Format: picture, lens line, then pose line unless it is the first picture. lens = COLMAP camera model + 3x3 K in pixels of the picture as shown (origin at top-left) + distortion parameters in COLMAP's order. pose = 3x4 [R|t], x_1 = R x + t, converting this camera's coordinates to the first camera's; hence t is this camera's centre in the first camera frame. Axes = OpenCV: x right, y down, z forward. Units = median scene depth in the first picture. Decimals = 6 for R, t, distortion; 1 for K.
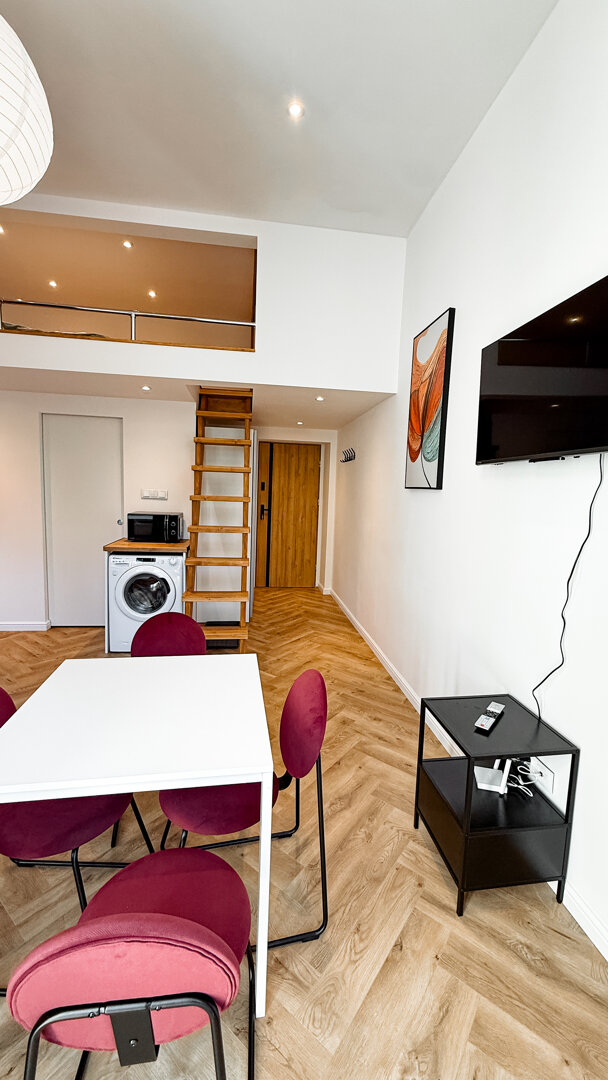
lens RADIAL K [[430.0, 0, 304.5], [0, 430.0, 538.0], [0, 0, 1]] dist [-0.000926, 0.000191]
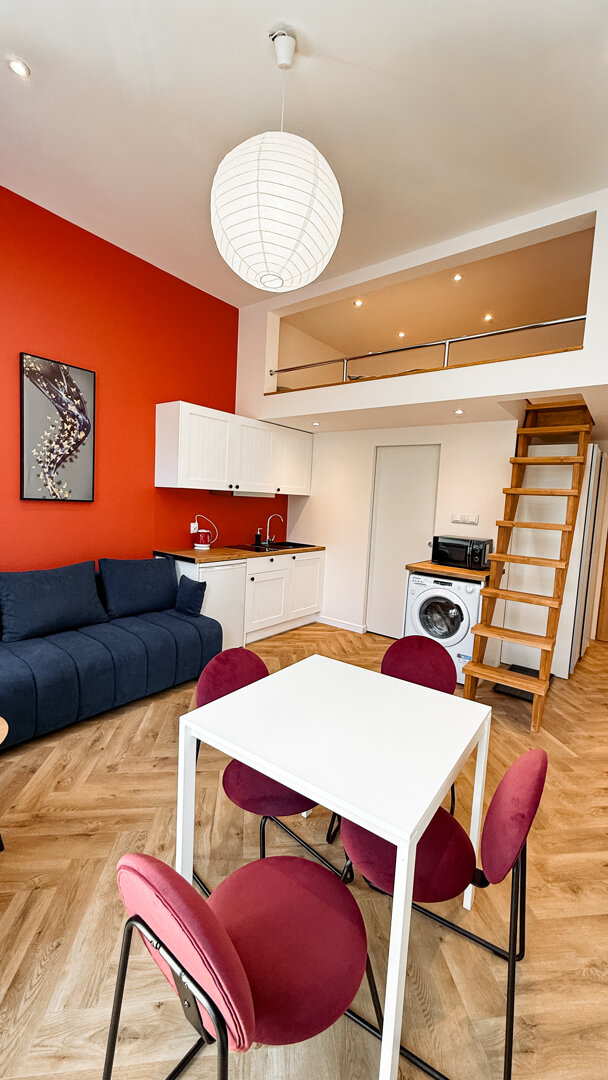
lens RADIAL K [[430.0, 0, 306.1], [0, 430.0, 537.2], [0, 0, 1]] dist [-0.000926, 0.000191]
pose [[0.703695, 0.061683, -0.707820, 0.099412], [-0.108541, 0.993864, -0.021299, 0.000533], [0.702163, 0.091815, 0.706072, 0.067898]]
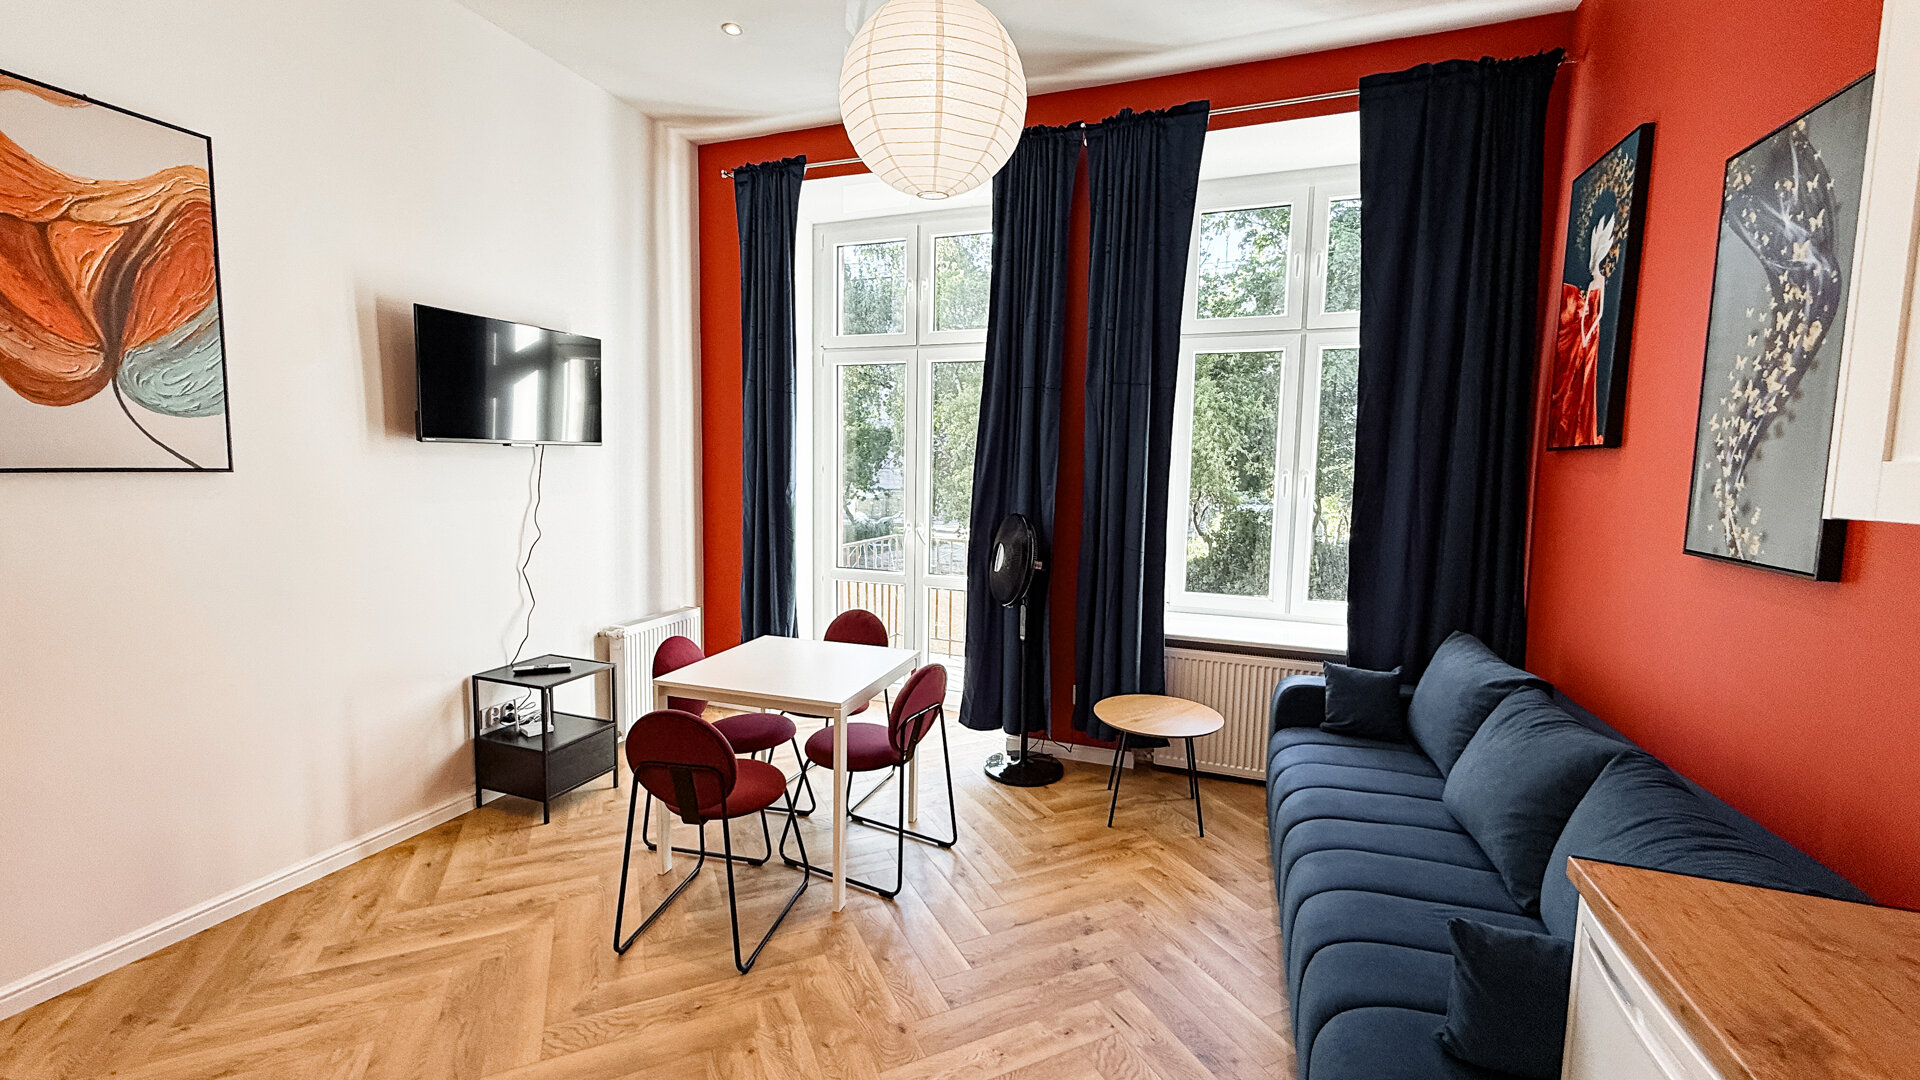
lens RADIAL K [[764.5, 0, 954.9], [0, 764.5, 537.8], [0, 0, 1]] dist [-0.000926, 0.000191]
pose [[-0.882789, -0.097502, 0.459539, -0.642438], [0.005653, 0.975948, 0.217931, -0.161174], [-0.469735, 0.194985, -0.861005, 0.967725]]
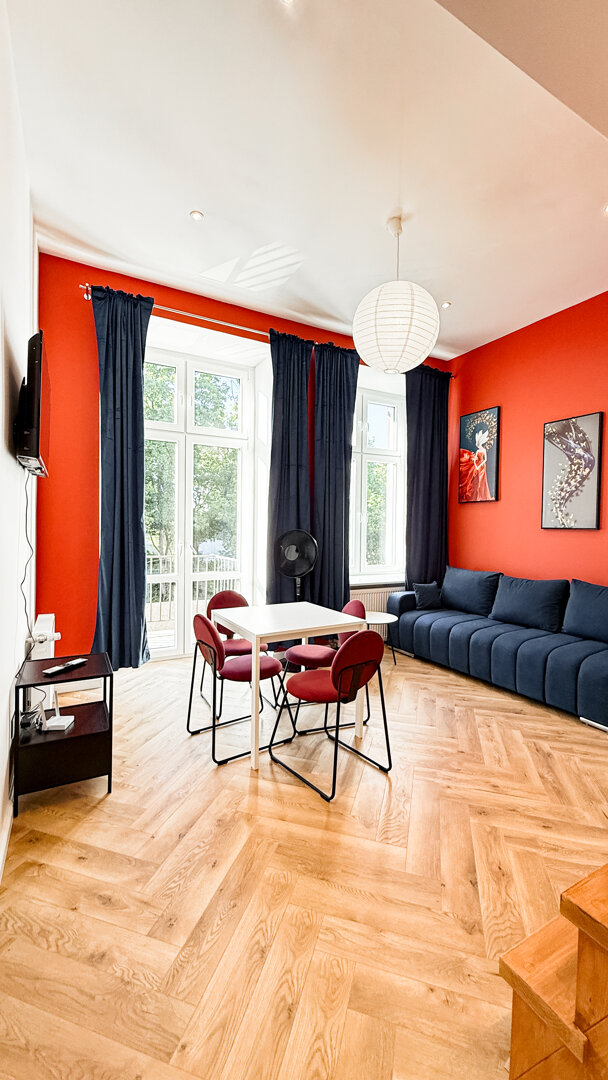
lens RADIAL K [[430.0, 0, 305.3], [0, 430.0, 536.8], [0, 0, 1]] dist [-0.000926, 0.000191]
pose [[-0.933919, -0.041005, -0.355124, 0.104425], [-0.088310, 0.989075, 0.118035, -0.085333], [0.346404, 0.141596, -0.927337, 1.073618]]
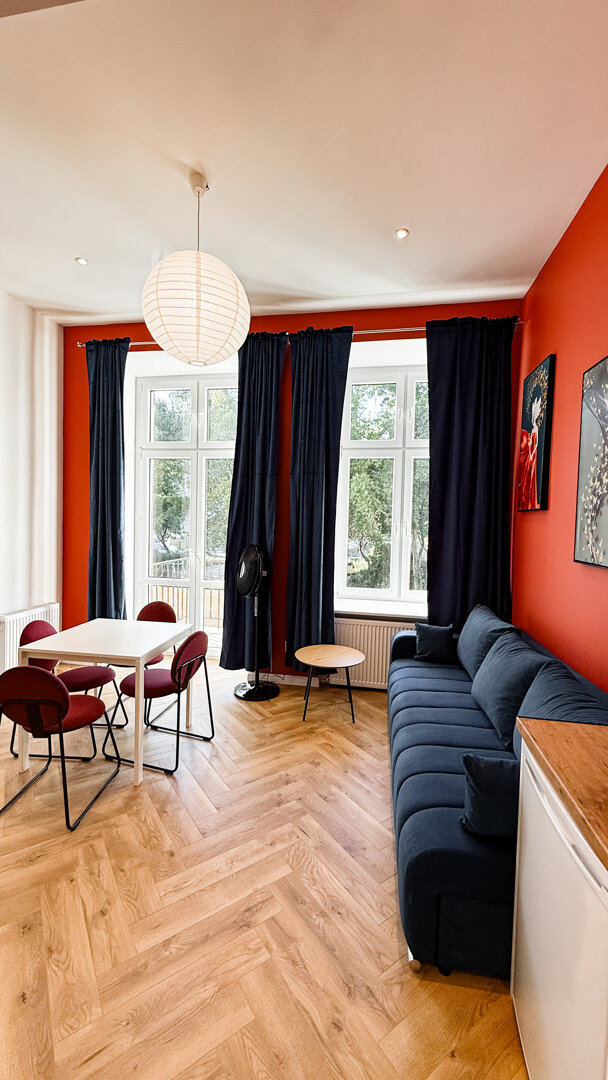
lens RADIAL K [[430.0, 0, 305.5], [0, 430.0, 536.9], [0, 0, 1]] dist [-0.000926, 0.000191]
pose [[-0.950101, -0.073774, 0.303093, -0.669093], [-0.024482, 0.986269, 0.163320, -0.156160], [-0.310980, 0.147750, -0.938862, 0.955880]]
